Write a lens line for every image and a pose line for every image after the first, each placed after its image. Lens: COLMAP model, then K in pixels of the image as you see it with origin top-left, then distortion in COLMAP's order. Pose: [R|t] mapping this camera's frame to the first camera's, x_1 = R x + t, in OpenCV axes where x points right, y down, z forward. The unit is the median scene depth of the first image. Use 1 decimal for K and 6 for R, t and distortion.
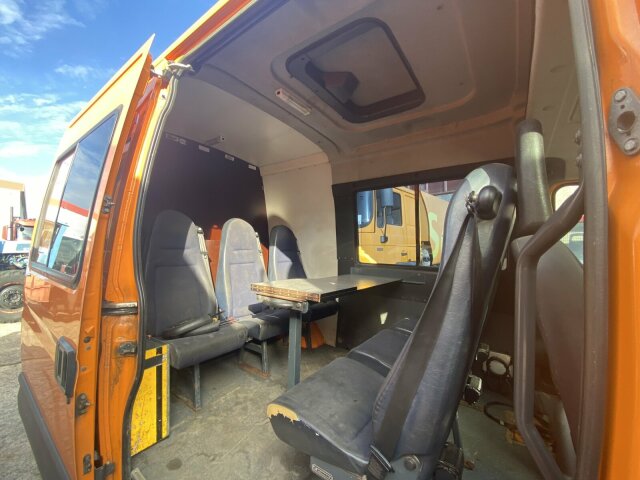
lens RADIAL K [[257.8, 0, 320.0], [0, 257.8, 240.0], [0, 0, 1]] dist [0.022532, -0.021158]
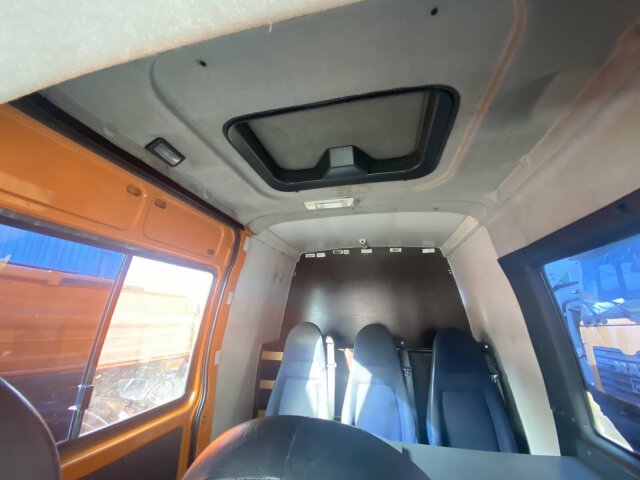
lens RADIAL K [[257.8, 0, 320.0], [0, 257.8, 240.0], [0, 0, 1]] dist [0.022532, -0.021158]
pose [[0.381936, -0.269254, -0.884097, 0.413912], [0.028033, 0.959554, -0.280124, -0.107218], [0.923764, 0.082206, 0.374036, 0.429359]]
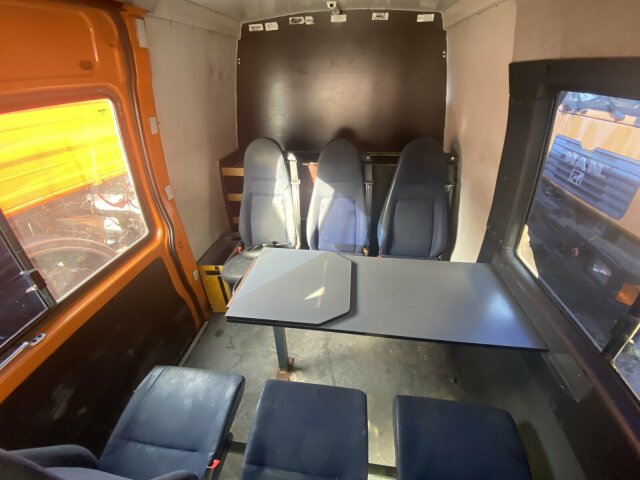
lens RADIAL K [[257.8, 0, 320.0], [0, 257.8, 240.0], [0, 0, 1]] dist [0.022532, -0.021158]
pose [[0.469020, 0.442542, -0.764314, 0.340855], [0.063982, 0.846105, 0.529162, -0.215271], [0.880867, -0.297090, 0.368526, 0.510047]]
